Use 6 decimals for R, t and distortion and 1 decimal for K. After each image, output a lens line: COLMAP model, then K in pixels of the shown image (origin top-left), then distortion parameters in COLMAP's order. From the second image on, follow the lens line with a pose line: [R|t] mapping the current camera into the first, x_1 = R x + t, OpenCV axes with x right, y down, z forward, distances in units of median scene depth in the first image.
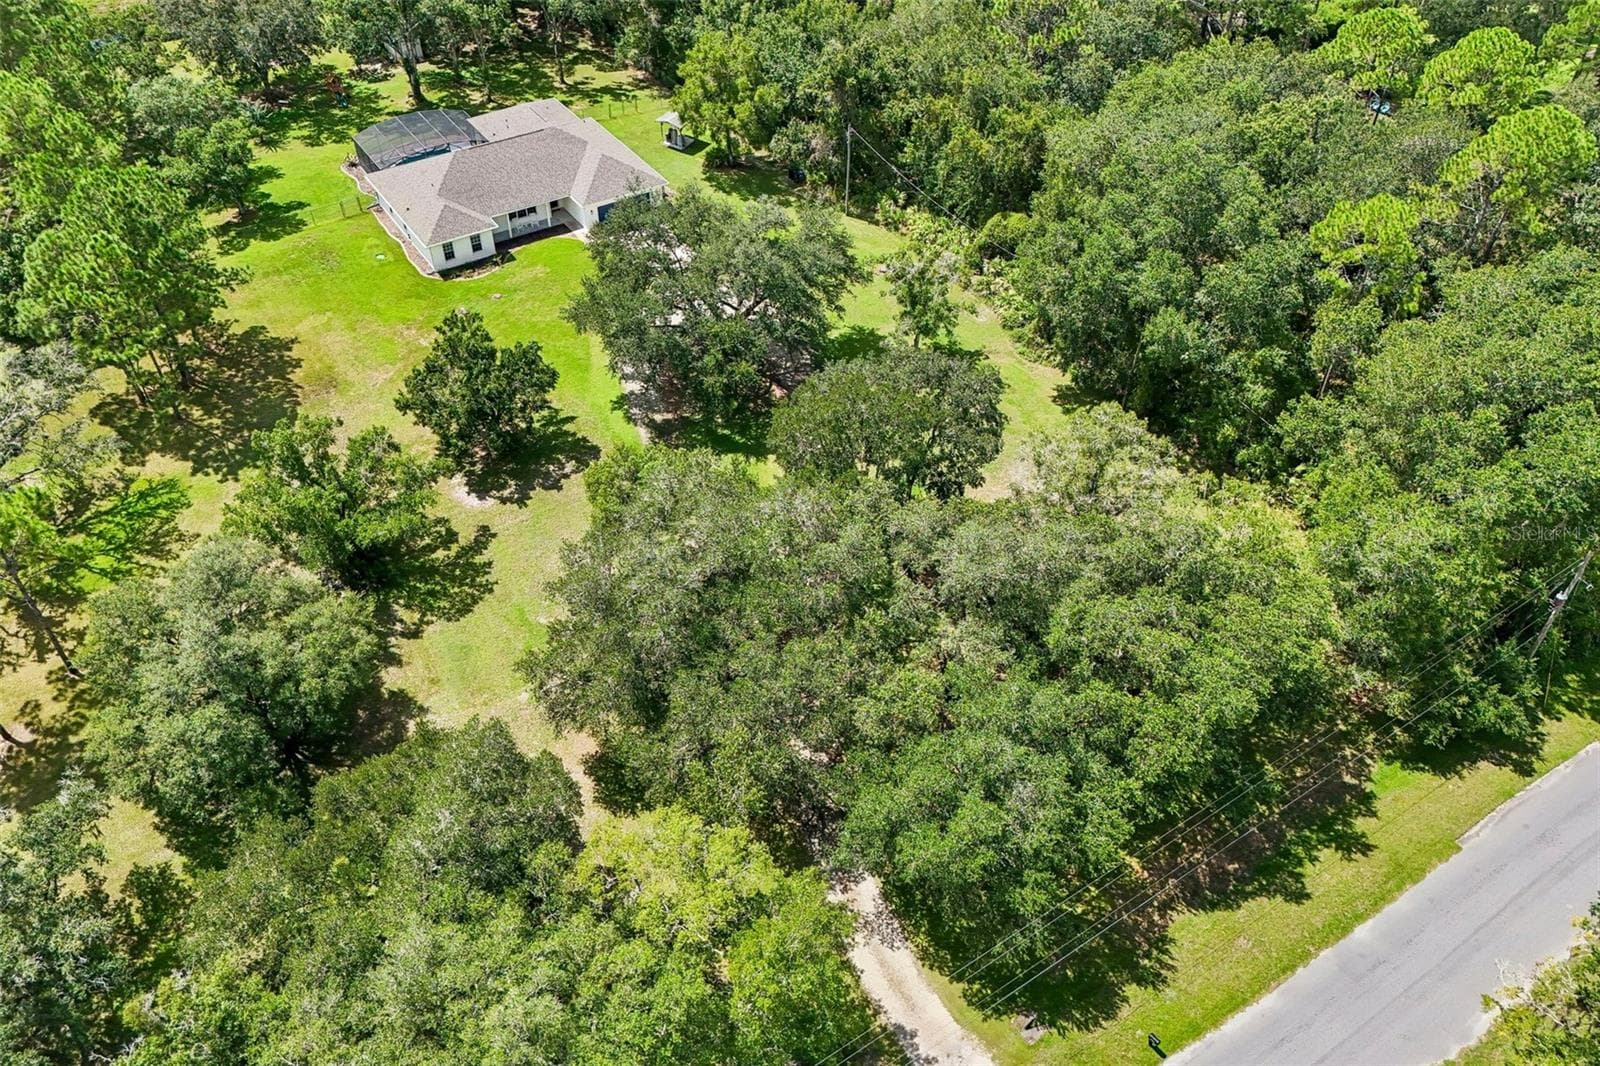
lens RADIAL K [[1214.9, 0, 802.3], [0, 1214.9, 508.9], [0, 0, 1]] dist [0.055919, -0.050480]
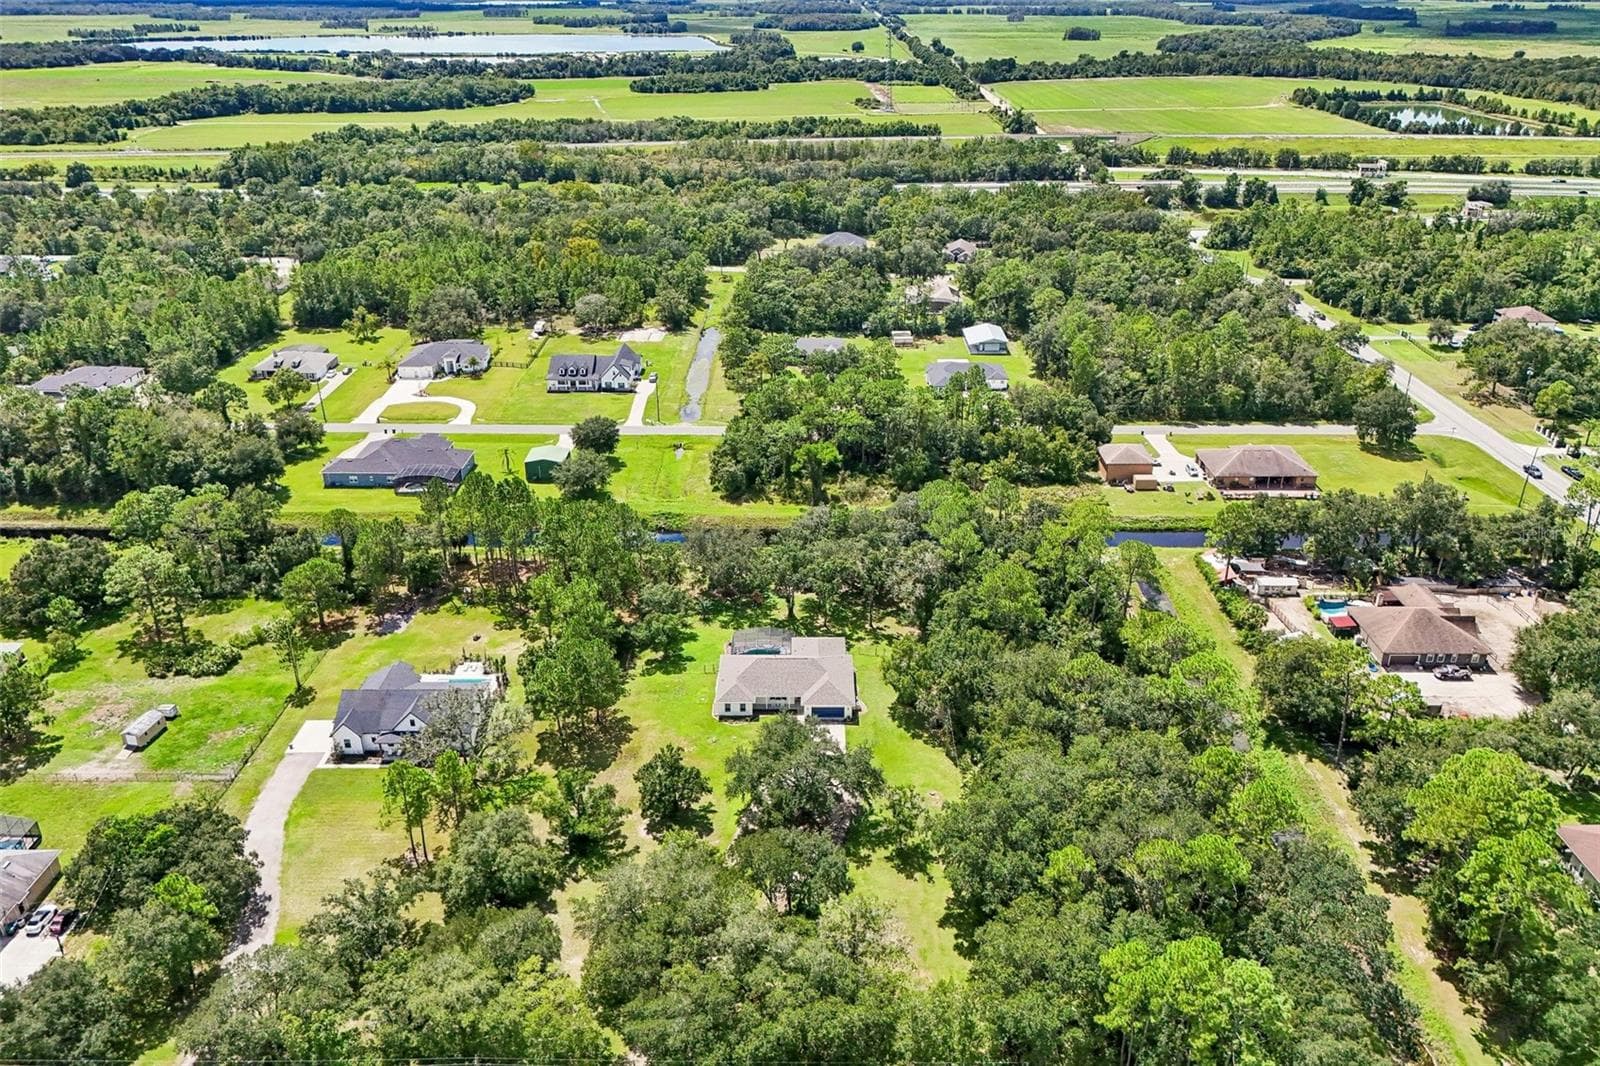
lens RADIAL K [[1174.2, 0, 810.9], [0, 1174.2, 533.9], [0, 0, 1]] dist [0.069797, -0.060810]
pose [[0.835394, 0.227530, -0.500346, 0.880987], [-0.367906, 0.907777, -0.201460, -0.174178], [0.408364, 0.352379, 0.842062, -0.770002]]
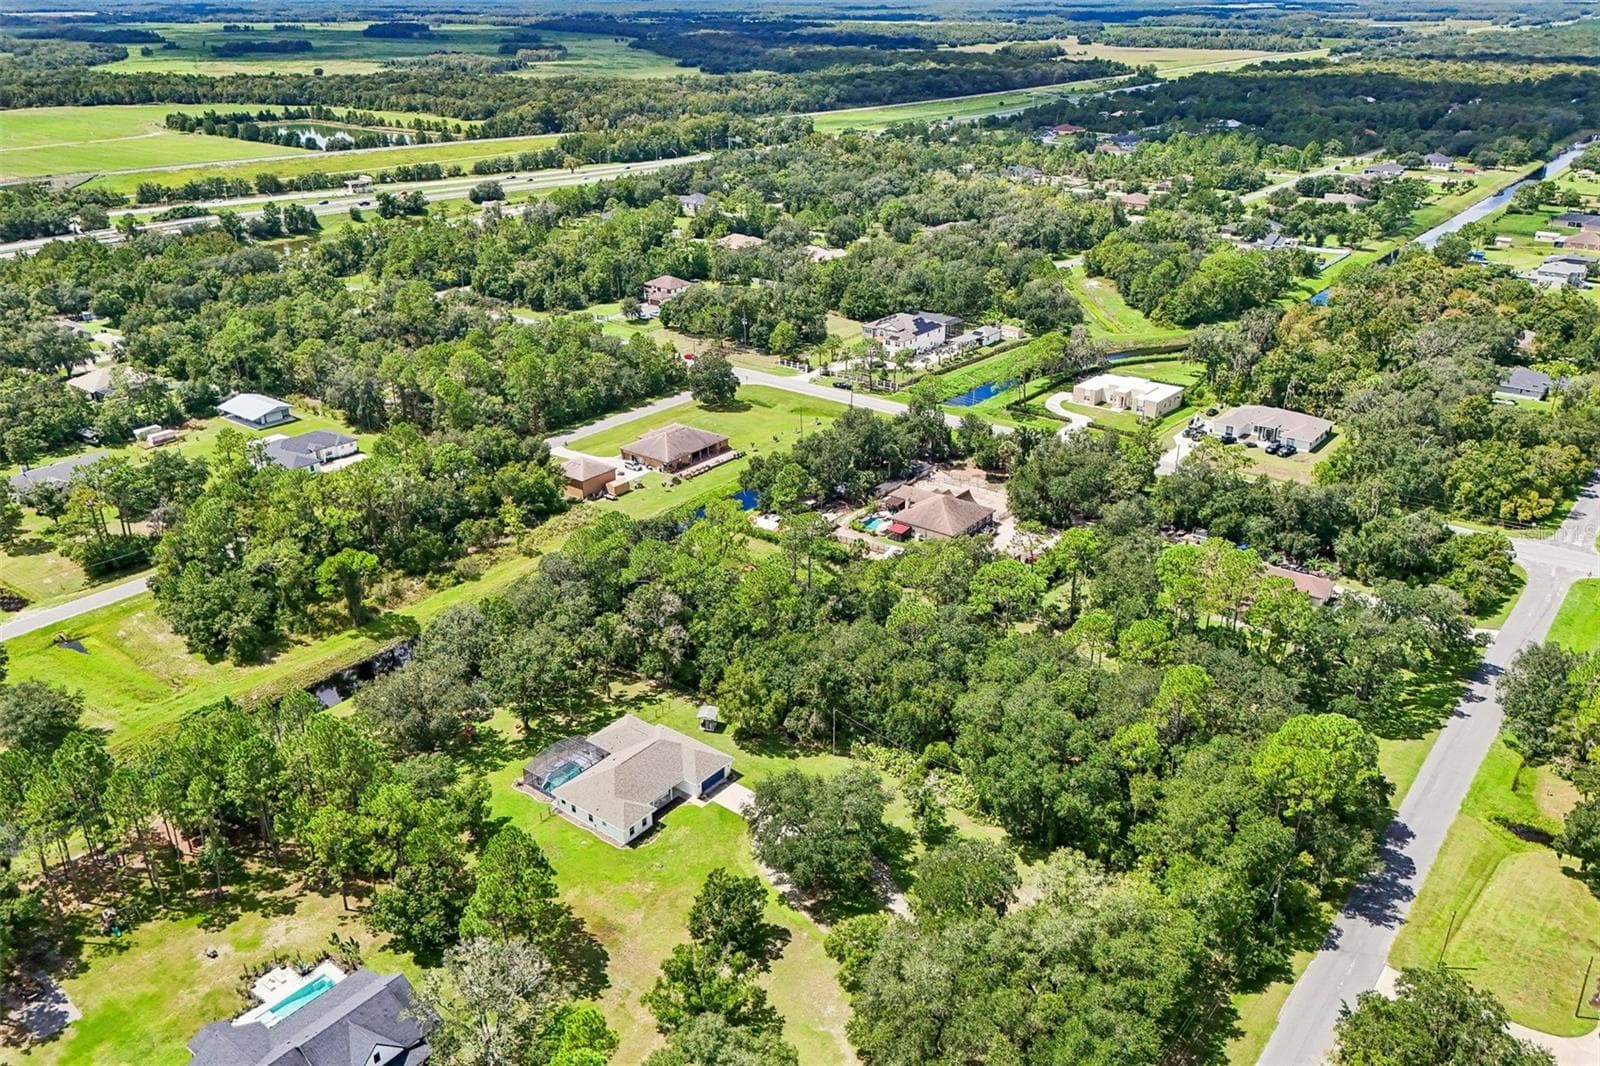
lens RADIAL K [[1214.9, 0, 802.3], [0, 1214.9, 508.9], [0, 0, 1]] dist [0.055919, -0.050480]
pose [[0.949106, -0.132188, 0.285876, -0.627682], [0.221154, 0.925967, -0.306066, -0.073632], [-0.224253, 0.353711, 0.908074, -0.911334]]
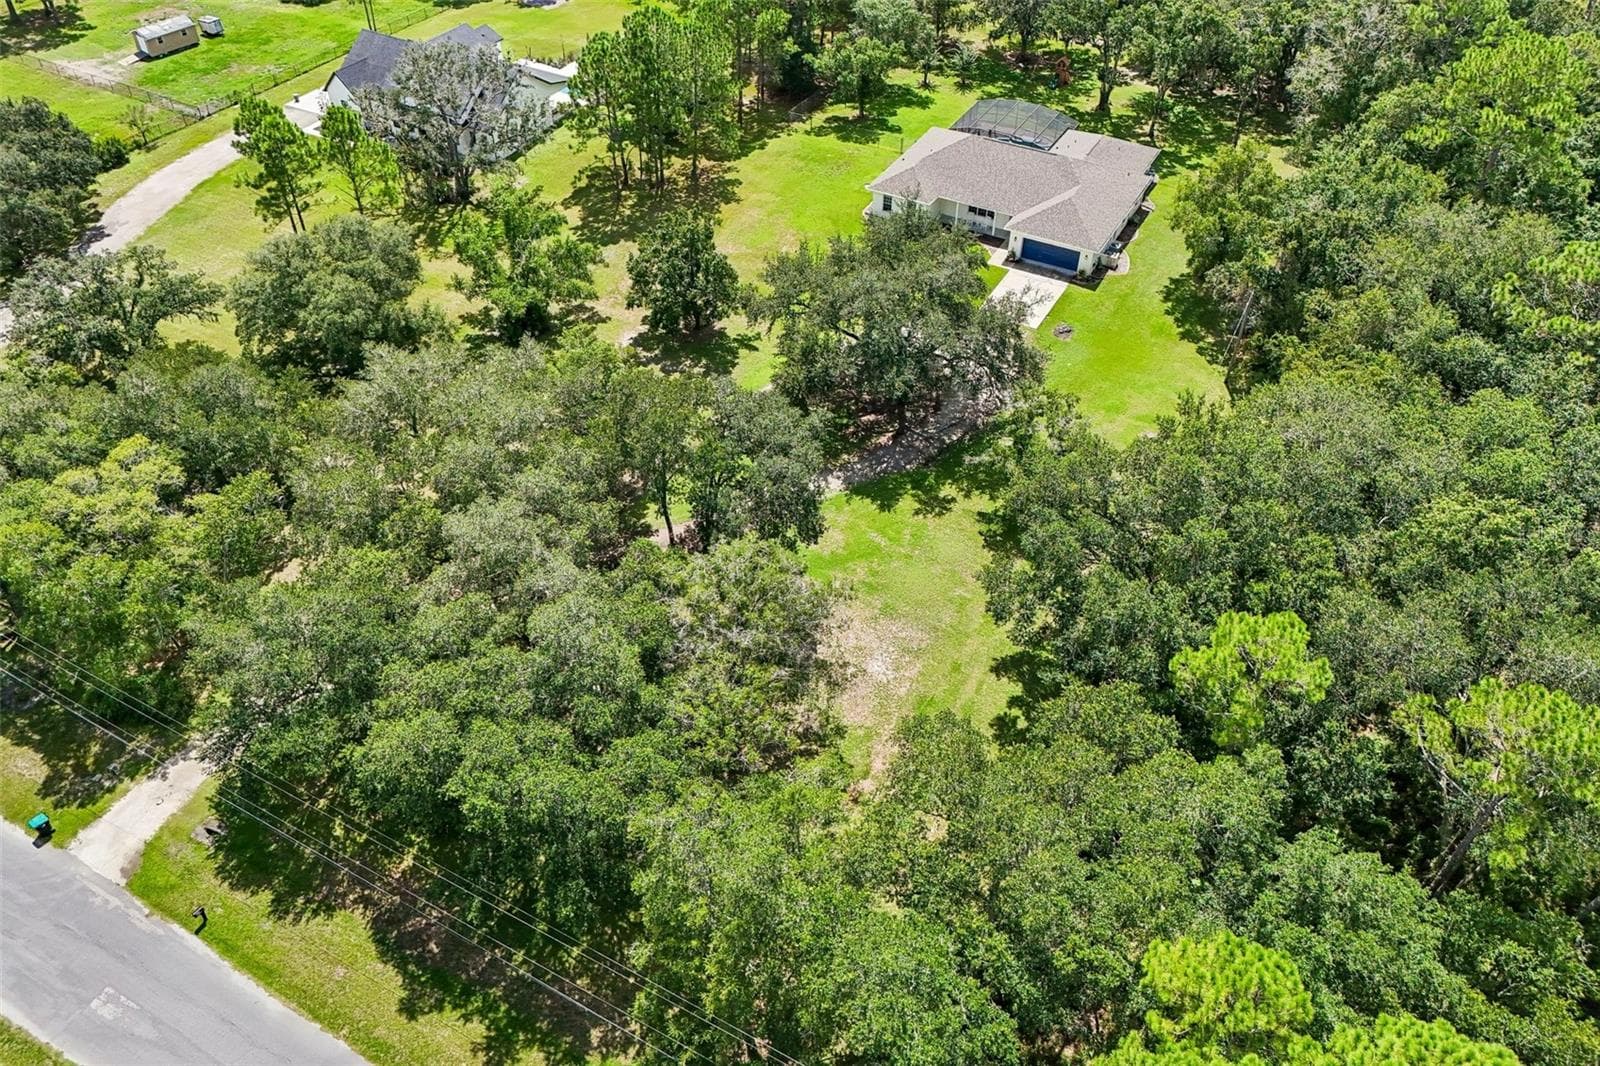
lens RADIAL K [[1174.2, 0, 810.9], [0, 1174.2, 533.9], [0, 0, 1]] dist [0.069797, -0.060810]
pose [[0.469398, 0.602271, -0.645705, 0.707574], [-0.597282, 0.755159, 0.270166, -0.300578], [0.650323, 0.258852, 0.714196, 0.350531]]
